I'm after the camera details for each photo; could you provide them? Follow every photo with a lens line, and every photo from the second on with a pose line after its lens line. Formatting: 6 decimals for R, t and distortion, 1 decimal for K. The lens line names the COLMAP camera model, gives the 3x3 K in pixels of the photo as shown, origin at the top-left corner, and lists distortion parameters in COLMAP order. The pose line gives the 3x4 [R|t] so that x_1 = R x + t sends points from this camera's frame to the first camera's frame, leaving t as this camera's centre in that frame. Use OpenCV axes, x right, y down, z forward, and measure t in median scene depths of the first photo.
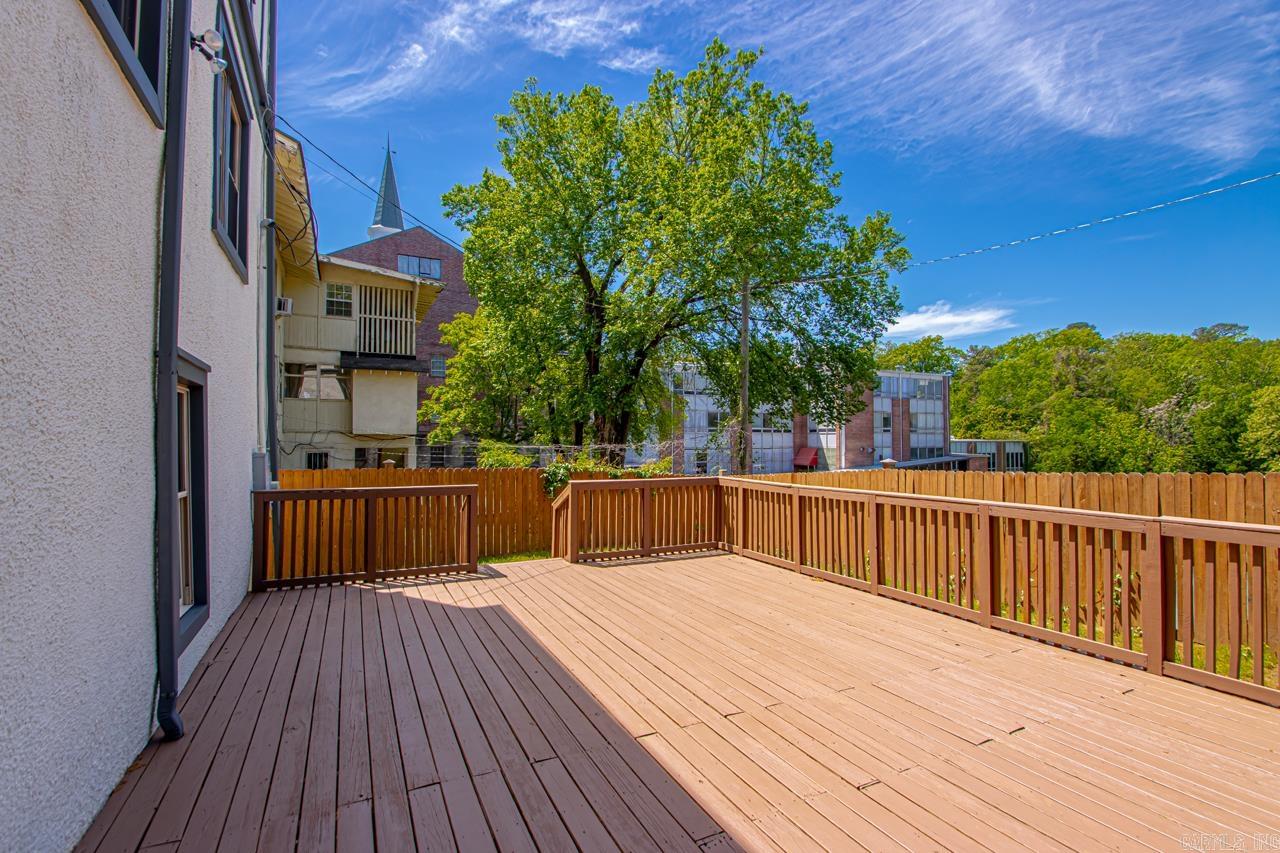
lens RADIAL K [[593.8, 0, 656.1], [0, 593.8, 432.7], [0, 0, 1]] dist [0.017579, -0.017090]
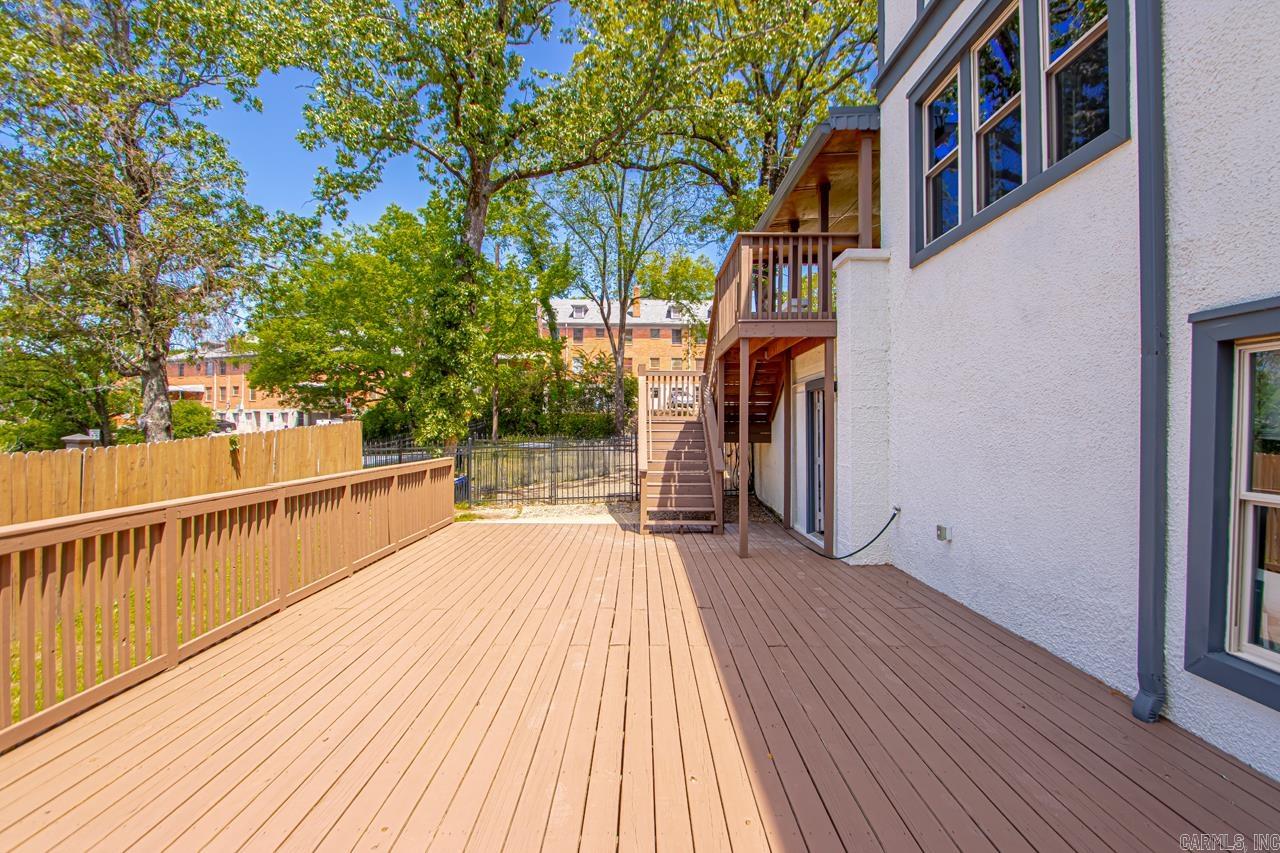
lens RADIAL K [[593.8, 0, 656.1], [0, 593.8, 432.7], [0, 0, 1]] dist [0.017579, -0.017090]
pose [[-0.896488, 0.006575, 0.443020, -0.525264], [0.004541, 0.999974, -0.005651, 0.043115], [-0.443045, -0.003054, -0.896494, 2.251471]]
